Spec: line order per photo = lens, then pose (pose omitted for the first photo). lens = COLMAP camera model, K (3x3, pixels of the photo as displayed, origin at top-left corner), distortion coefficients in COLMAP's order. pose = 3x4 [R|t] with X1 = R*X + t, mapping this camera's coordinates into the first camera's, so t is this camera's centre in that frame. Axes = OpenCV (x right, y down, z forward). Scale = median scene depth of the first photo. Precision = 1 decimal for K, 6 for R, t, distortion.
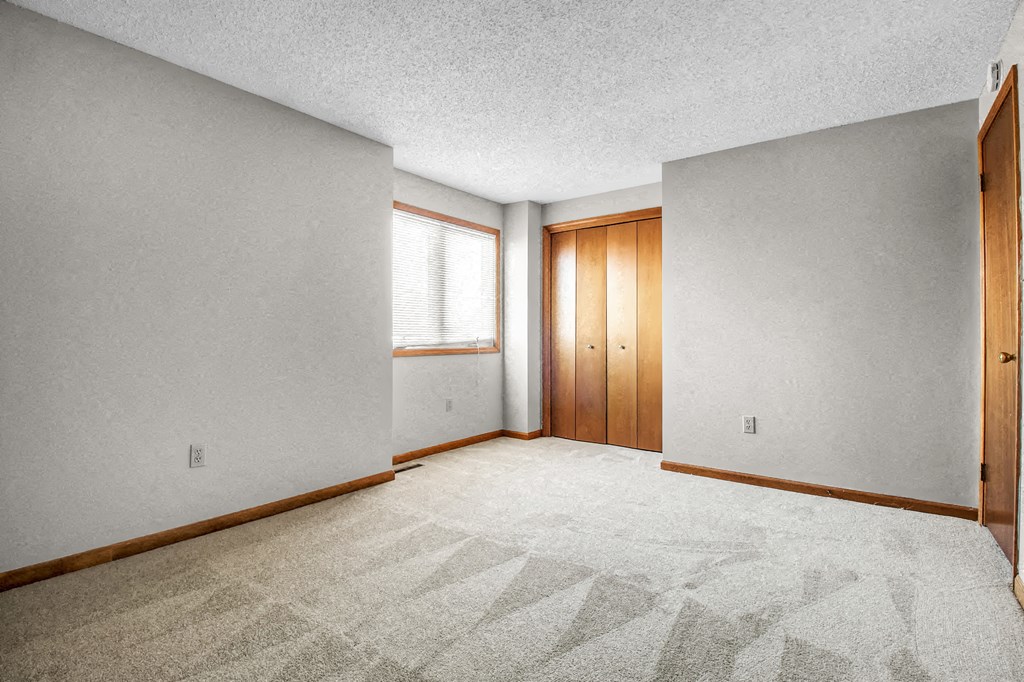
lens RADIAL K [[475.1, 0, 512.9], [0, 475.1, 324.0], [0, 0, 1]] dist [-0.001679, -0.011821]
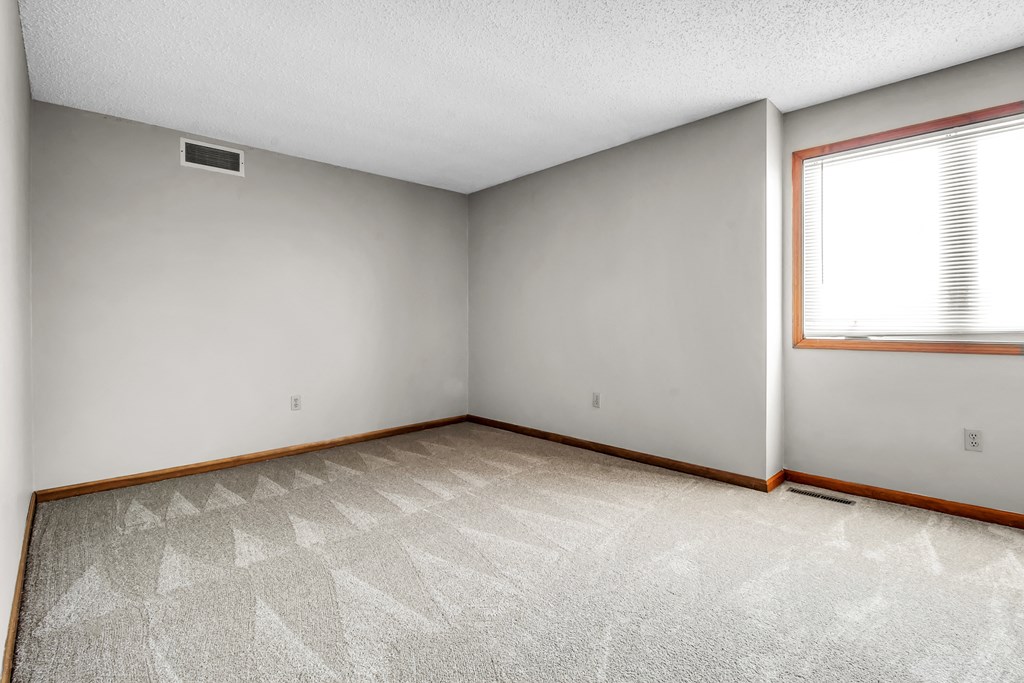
lens RADIAL K [[475.1, 0, 512.9], [0, 475.1, 324.5], [0, 0, 1]] dist [-0.001679, -0.011821]
pose [[-0.145521, -0.008316, -0.989320, 0.634016], [0.020296, 0.999729, -0.011389, 0.031679], [0.989147, -0.021736, -0.145312, 0.673116]]
